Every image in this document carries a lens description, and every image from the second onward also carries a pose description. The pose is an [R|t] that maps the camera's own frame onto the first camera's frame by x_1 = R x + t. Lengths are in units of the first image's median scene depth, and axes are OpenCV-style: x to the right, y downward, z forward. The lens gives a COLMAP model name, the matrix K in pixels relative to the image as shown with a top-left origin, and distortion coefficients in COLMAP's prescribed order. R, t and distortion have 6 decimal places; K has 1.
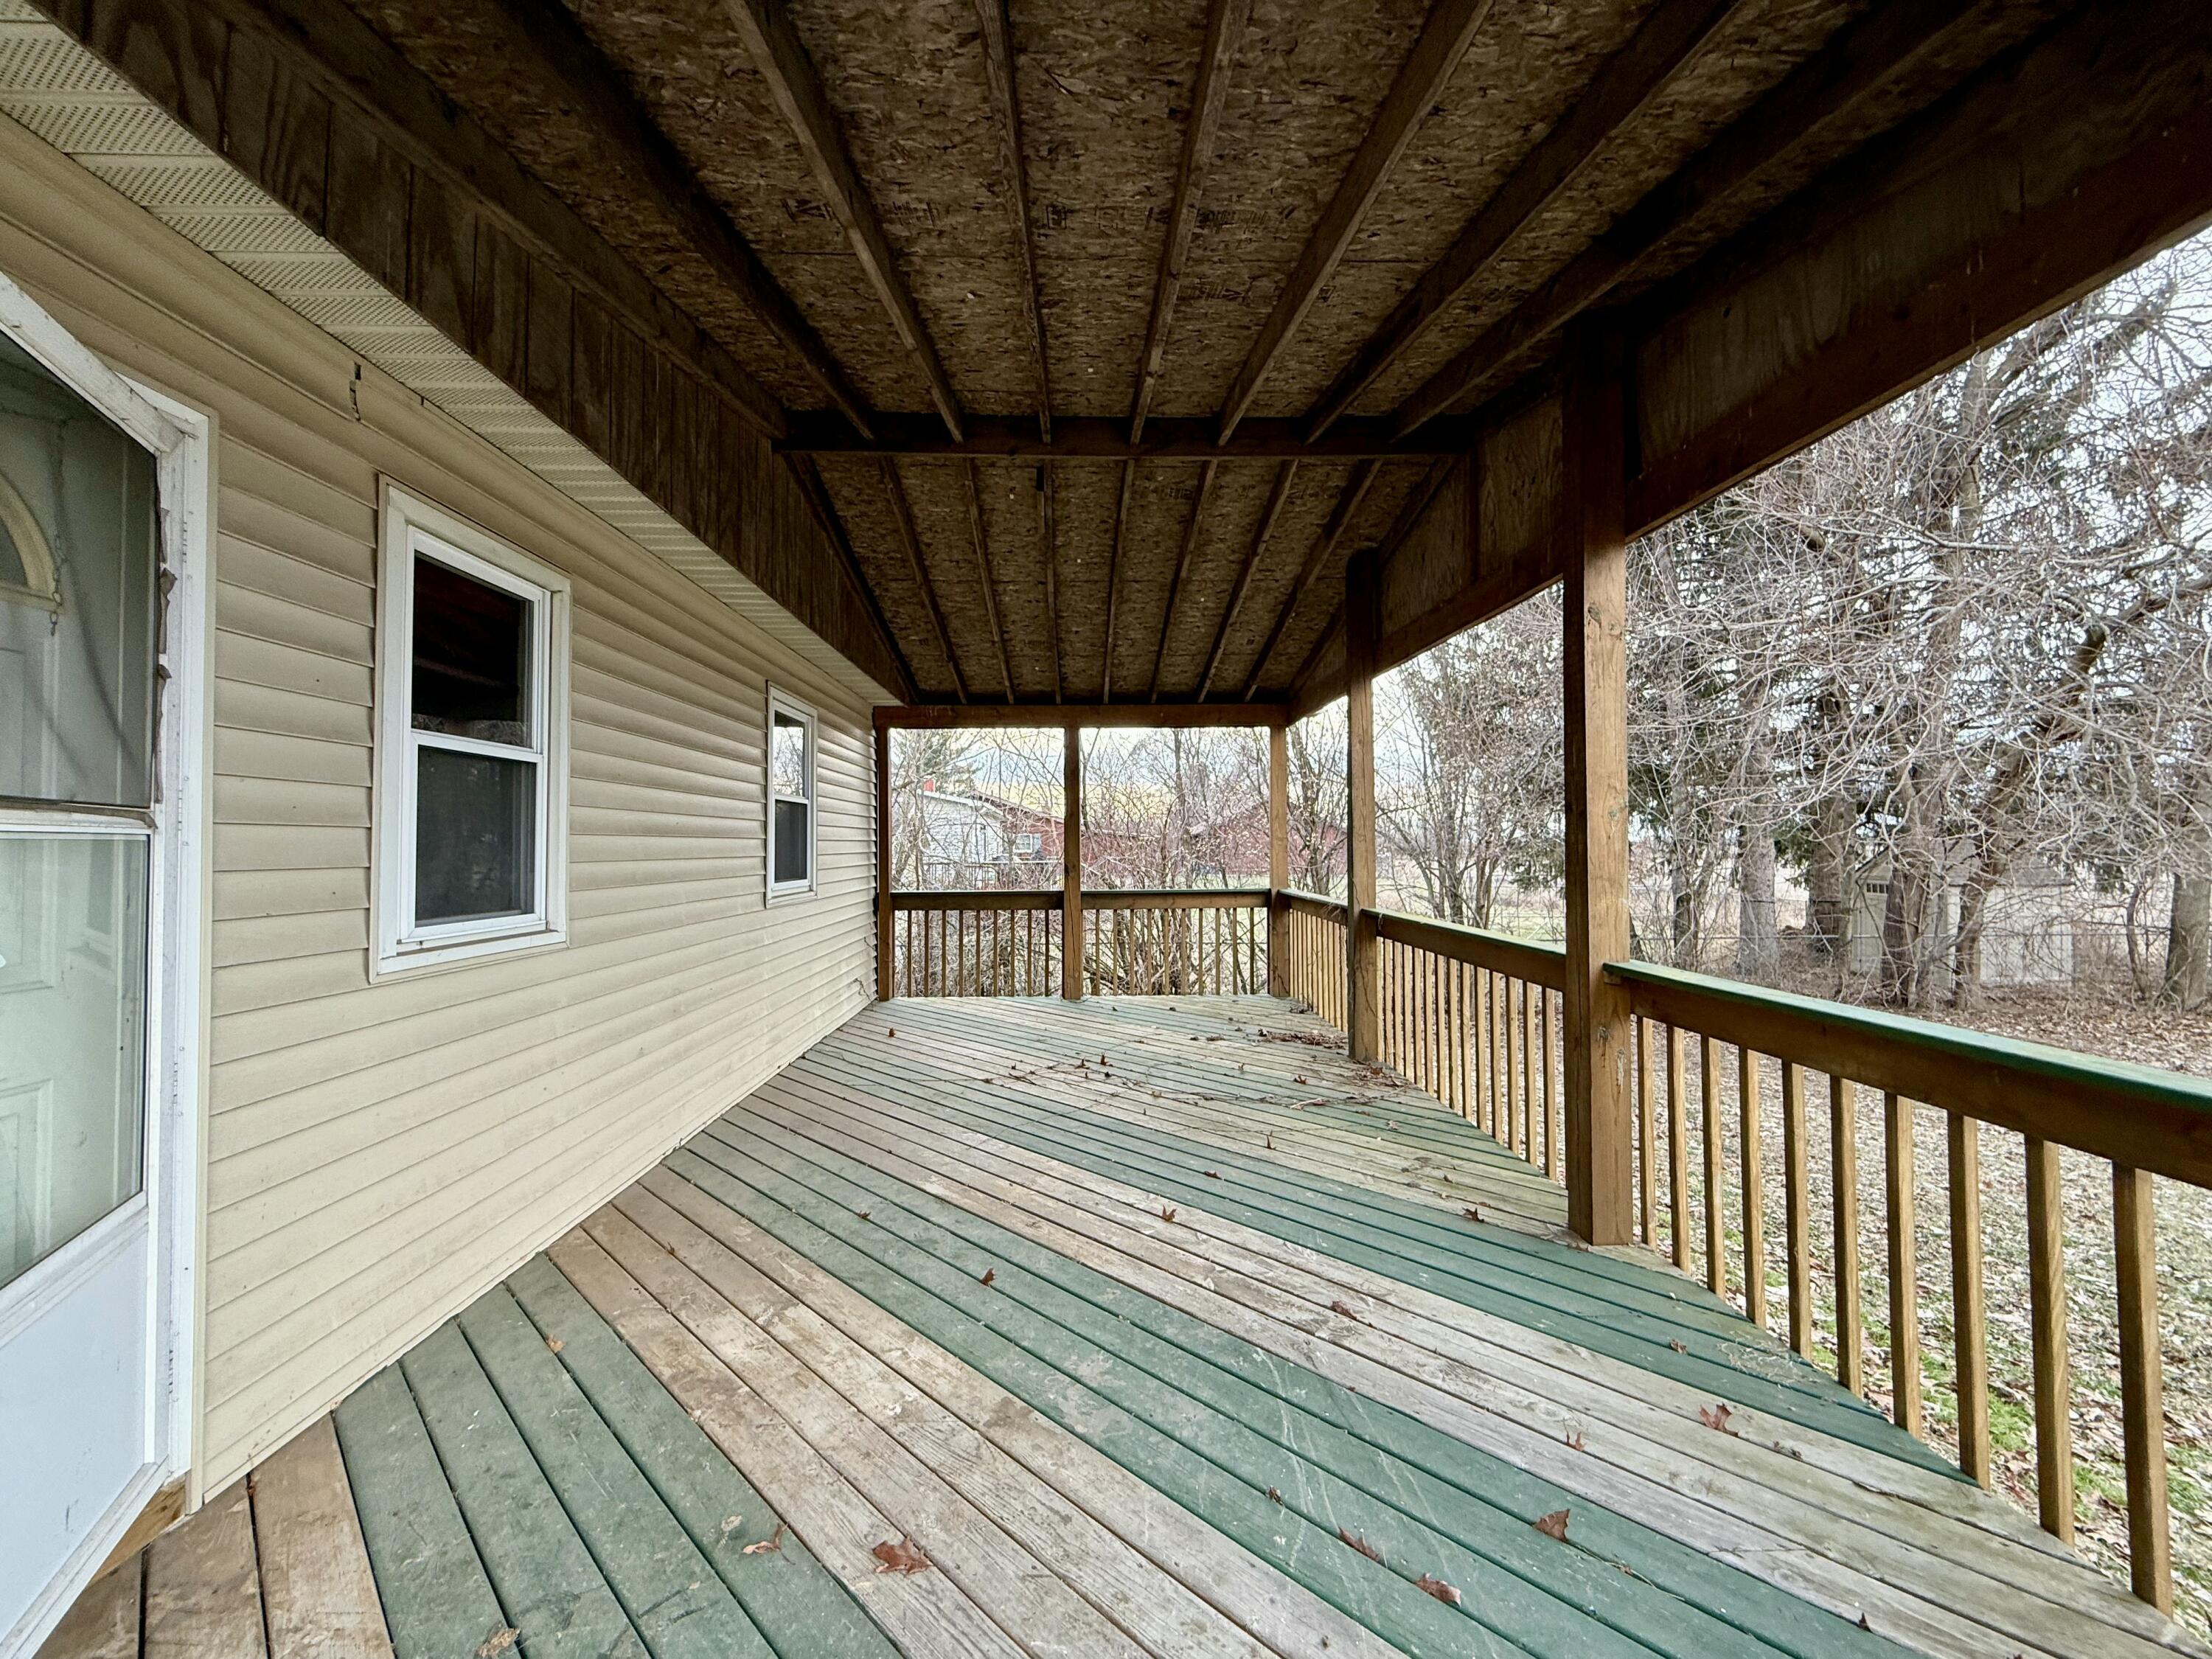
lens RADIAL K [[878.8, 0, 1100.3], [0, 878.8, 818.7], [0, 0, 1]] dist [-0.000467, -0.000097]
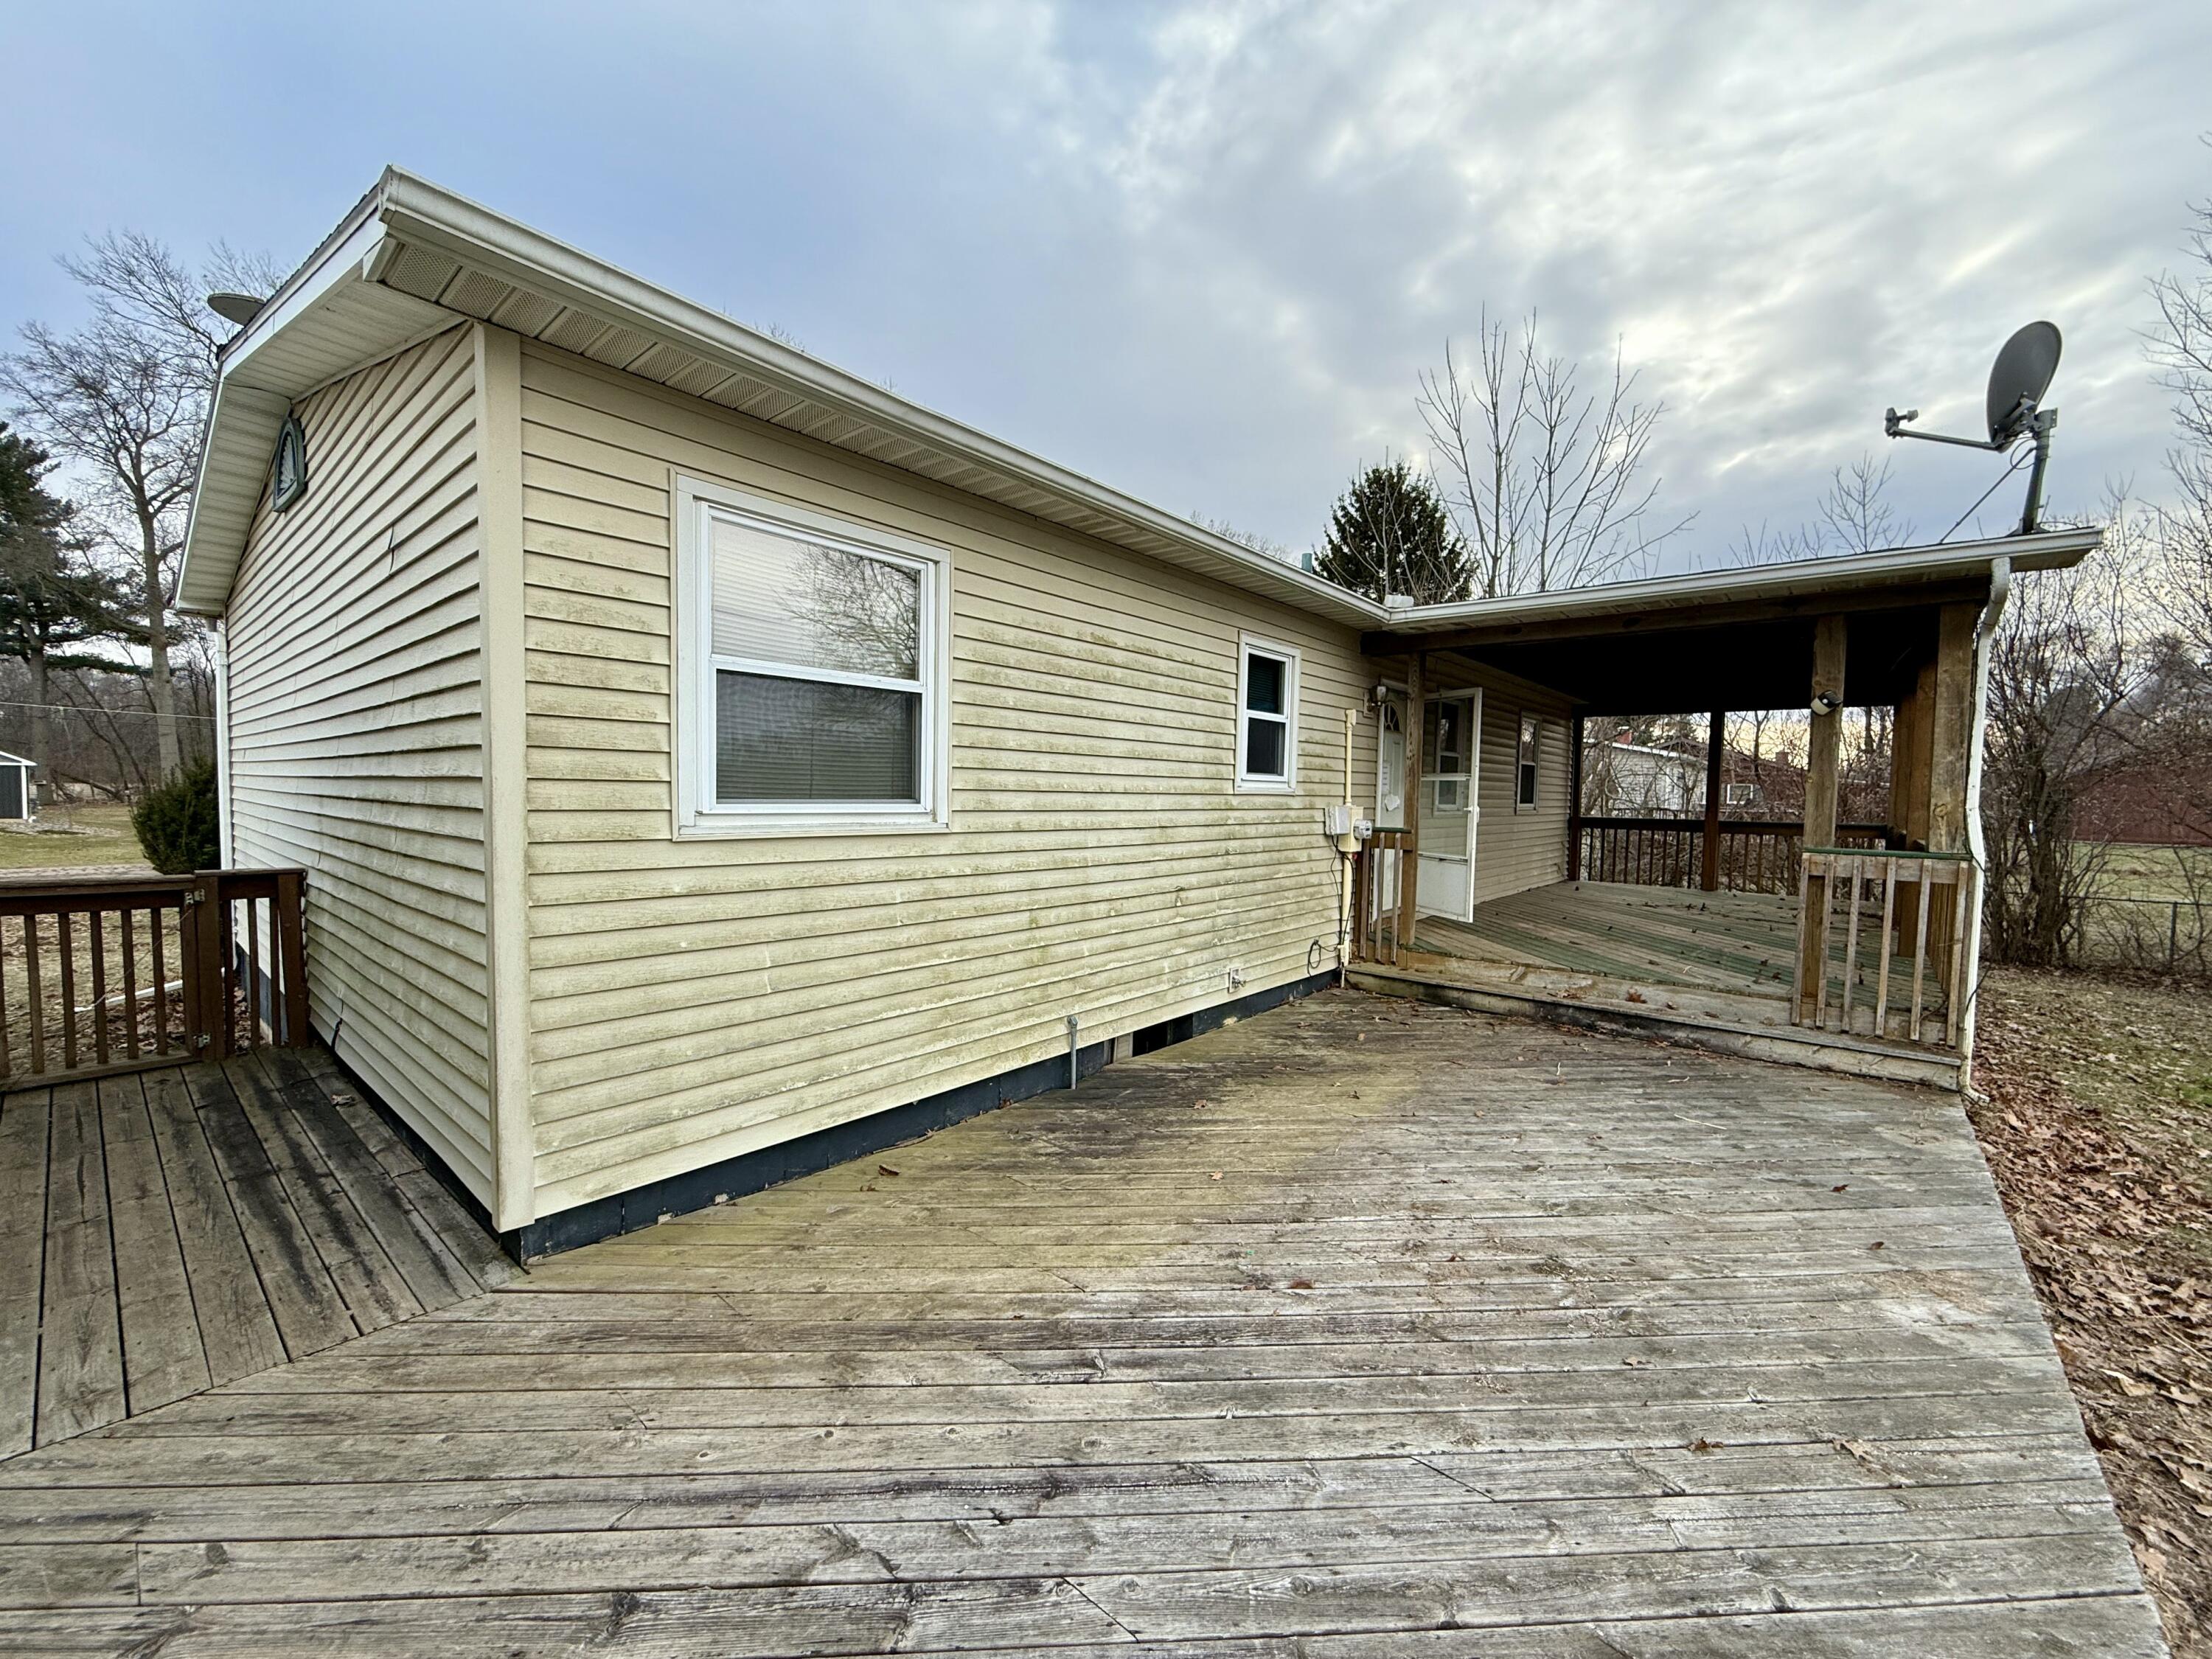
lens RADIAL K [[878.8, 0, 1096.6], [0, 878.8, 824.0], [0, 0, 1]] dist [-0.000467, -0.000097]
pose [[0.740516, 0.056044, -0.669698, 0.199476], [-0.010863, 0.997385, 0.071454, -0.010395], [0.671951, -0.045638, 0.739188, -0.850768]]
